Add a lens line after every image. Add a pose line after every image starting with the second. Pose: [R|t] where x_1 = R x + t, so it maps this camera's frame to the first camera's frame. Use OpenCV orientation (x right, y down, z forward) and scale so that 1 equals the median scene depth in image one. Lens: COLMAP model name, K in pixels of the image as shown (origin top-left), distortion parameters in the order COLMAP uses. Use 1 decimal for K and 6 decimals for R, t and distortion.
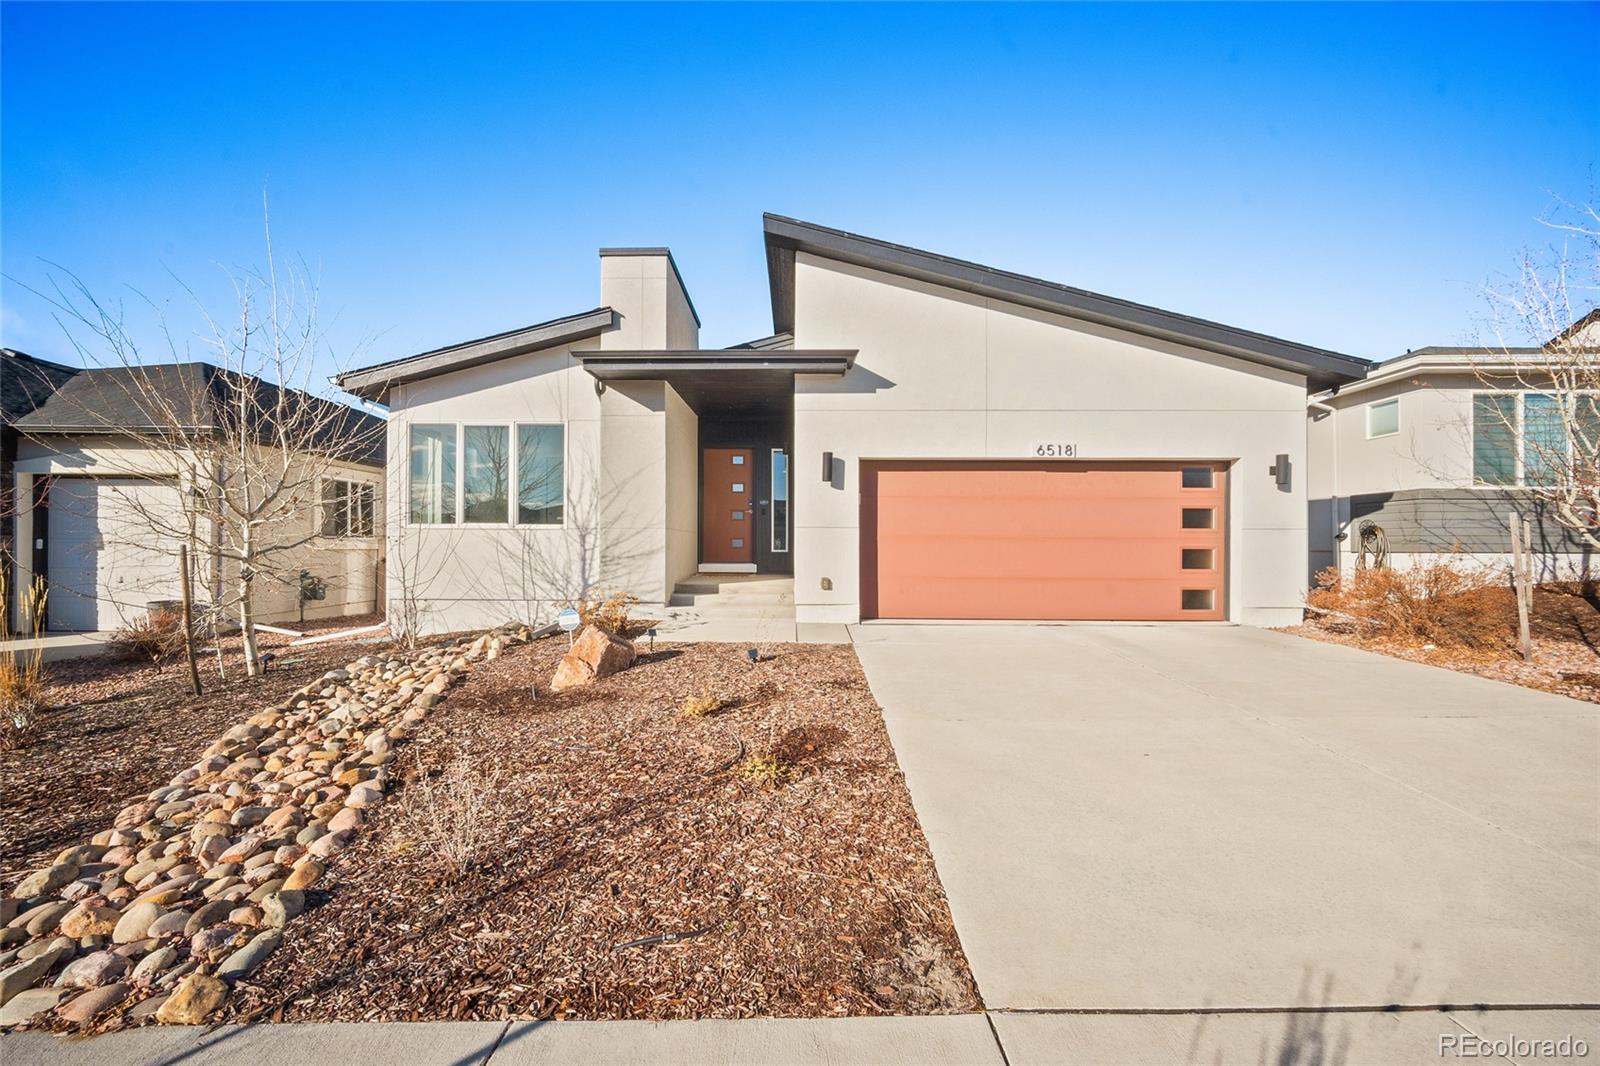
lens RADIAL K [[622.3, 0, 798.7], [0, 622.3, 557.2], [0, 0, 1]] dist [0.000234, -0.000054]
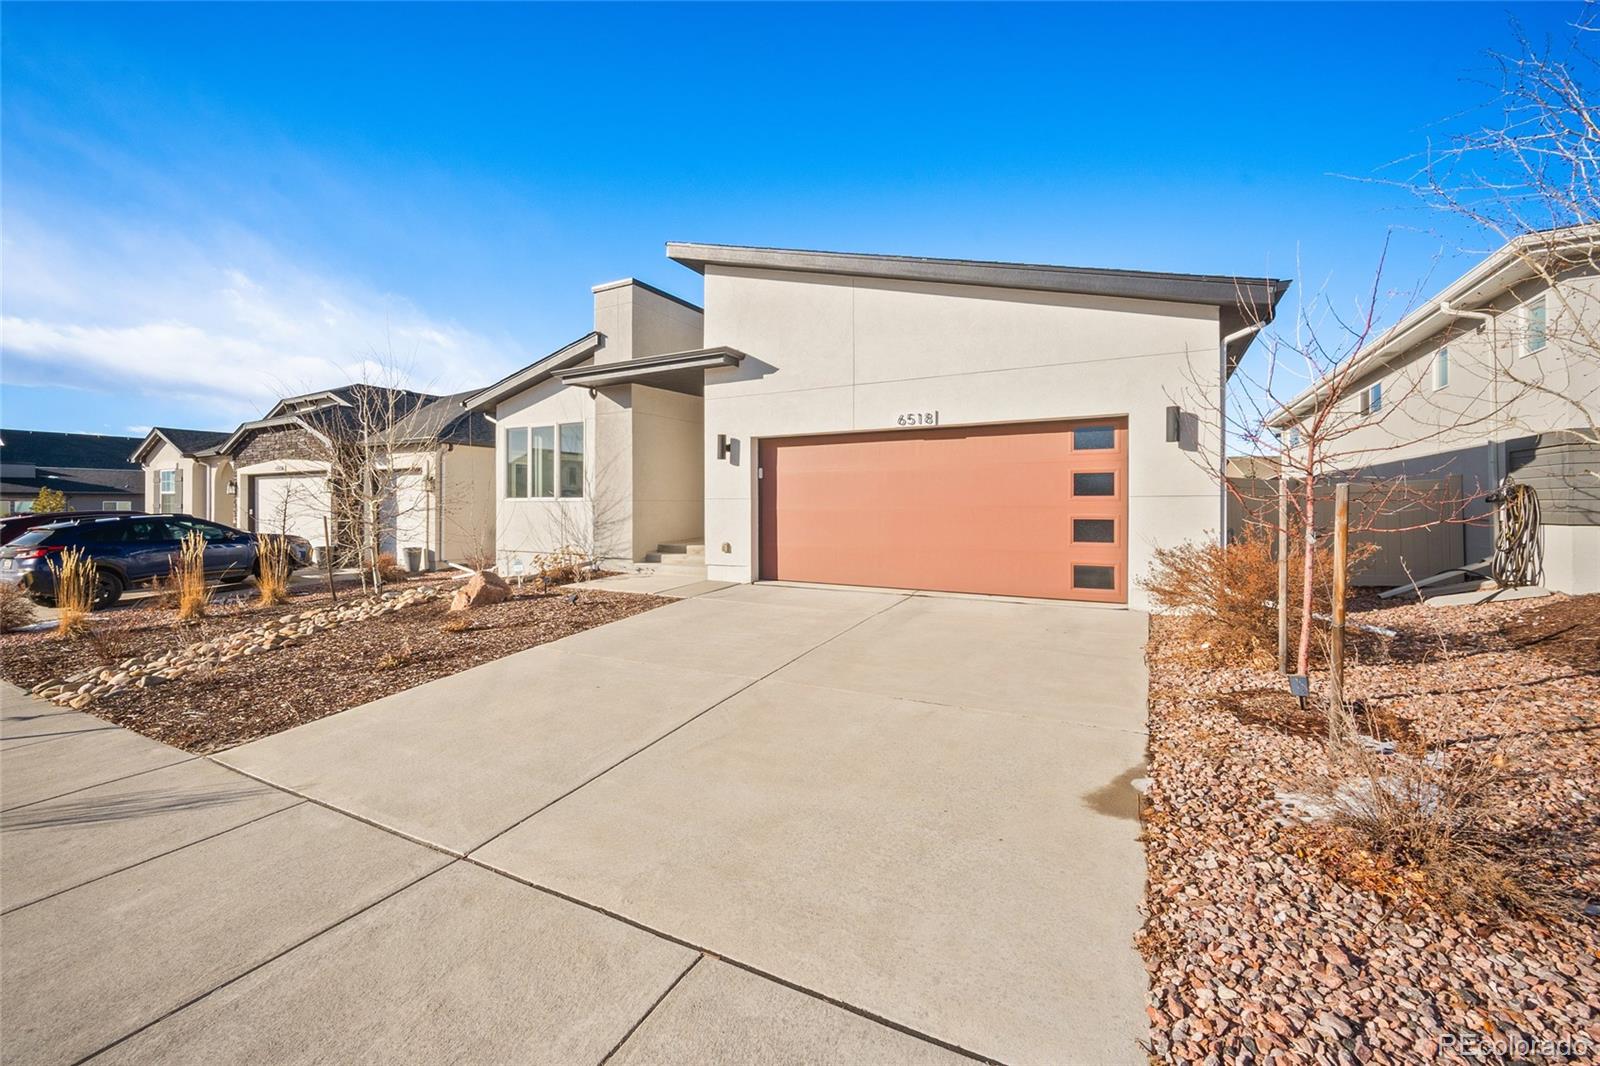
lens RADIAL K [[632.6, 0, 788.5], [0, 632.6, 517.8], [0, 0, 1]] dist [-0.001188, -0.000247]
pose [[0.881550, 0.005302, -0.472060, 0.679114], [-0.003995, 0.999985, 0.003771, -0.017238], [0.472073, -0.001438, 0.881558, 0.015775]]
